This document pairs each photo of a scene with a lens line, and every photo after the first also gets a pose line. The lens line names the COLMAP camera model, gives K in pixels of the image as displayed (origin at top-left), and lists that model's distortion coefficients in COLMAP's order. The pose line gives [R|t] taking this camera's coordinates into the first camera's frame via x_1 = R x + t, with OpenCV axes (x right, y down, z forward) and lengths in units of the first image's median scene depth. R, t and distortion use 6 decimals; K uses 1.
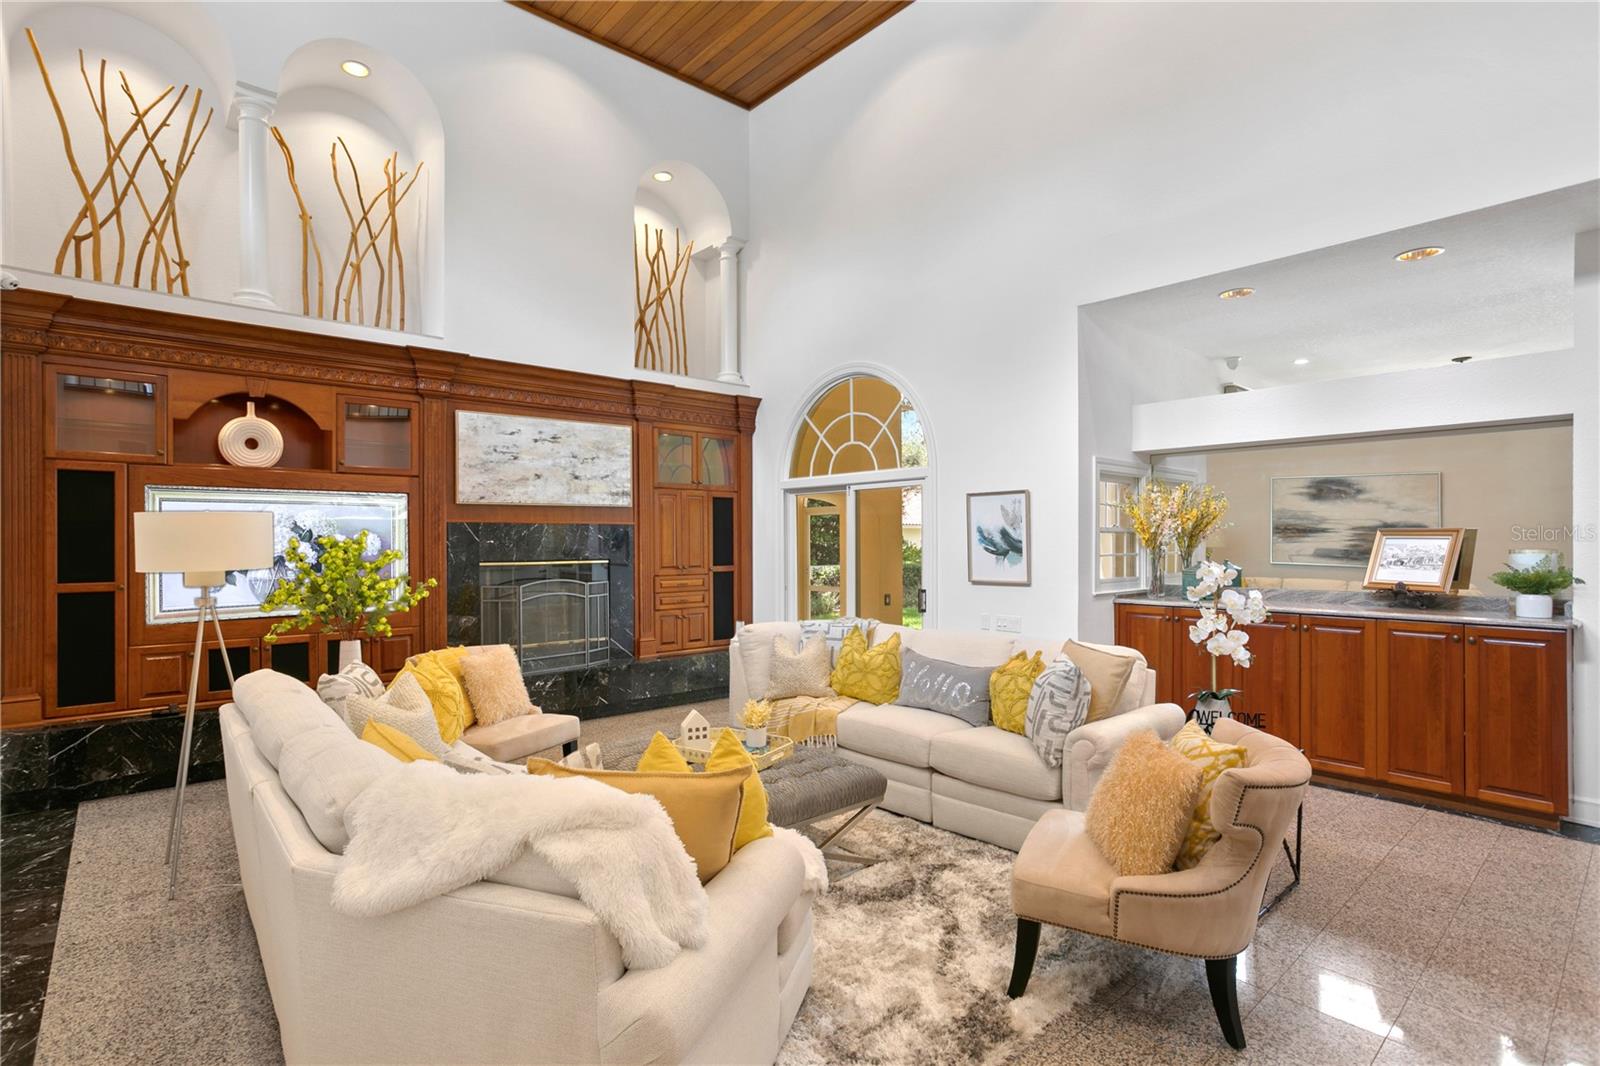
lens RADIAL K [[778.7, 0, 800.0], [0, 778.7, 533.0], [0, 0, 1]] dist [-0.046588, 0.036864]
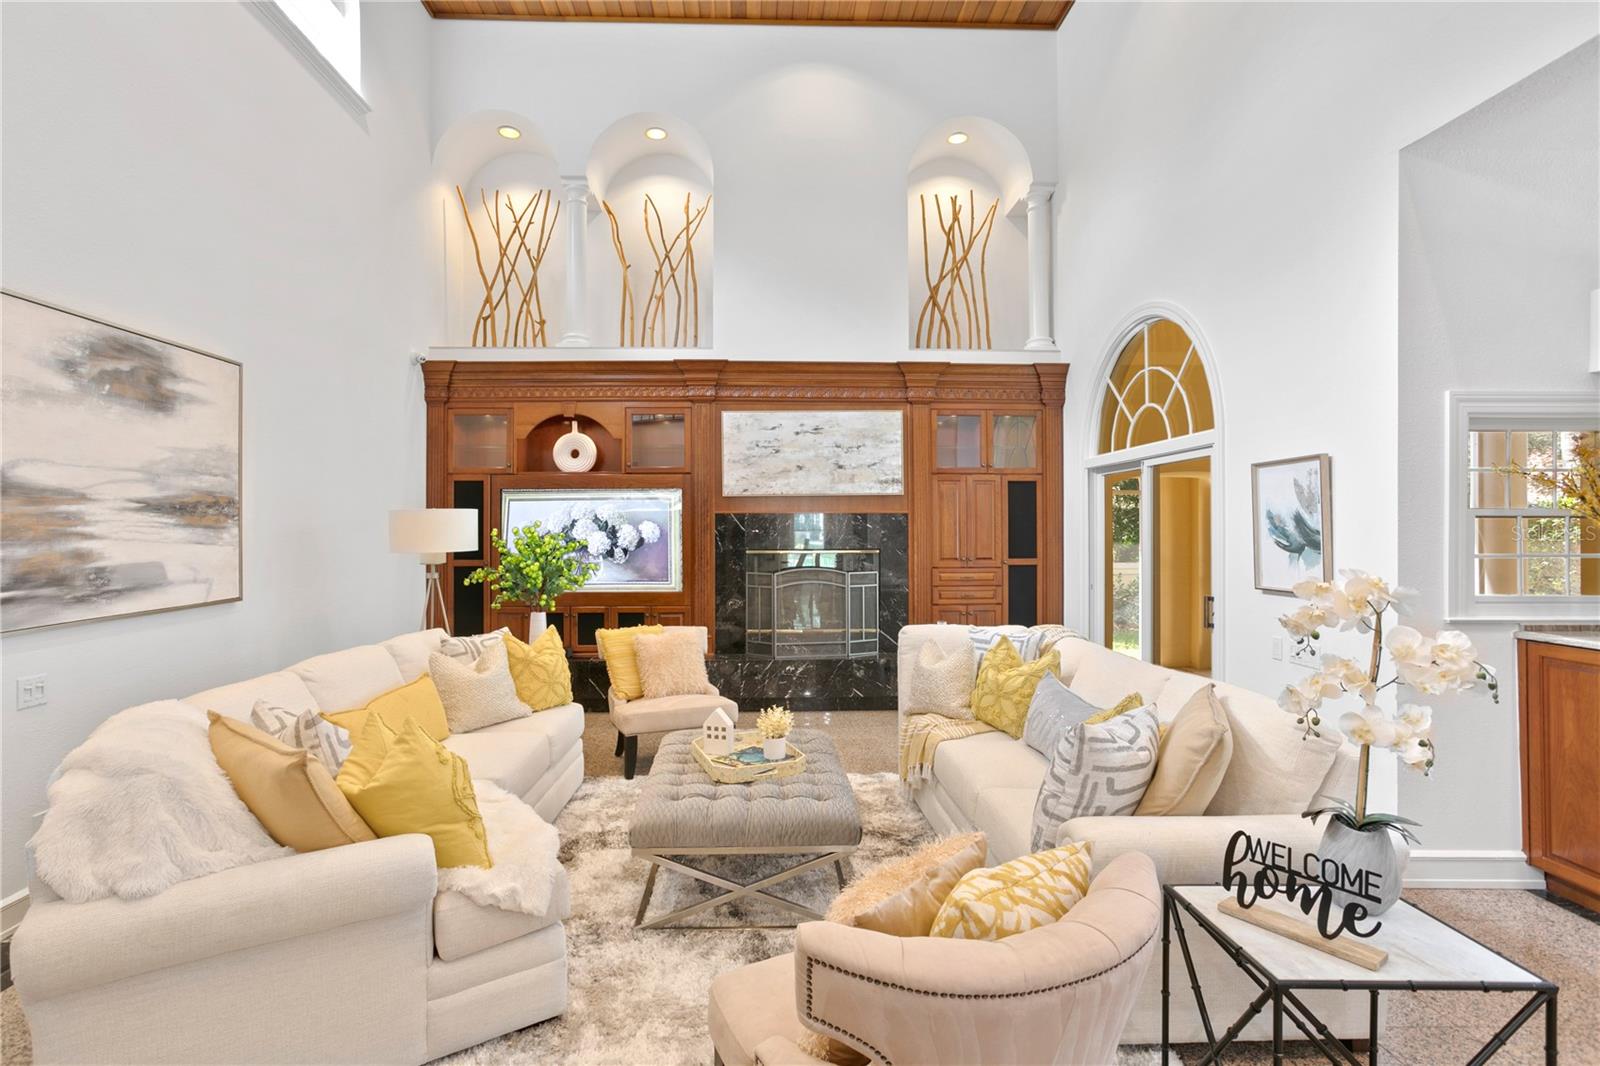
lens RADIAL K [[782.6, 0, 800.0], [0, 782.6, 533.0], [0, 0, 1]] dist [-0.077770, 0.065134]
pose [[0.775370, 0.003260, -0.631499, 0.332078], [0.005354, 0.999917, 0.011736, 0.001529], [0.631485, -0.012481, 0.775288, 0.198380]]
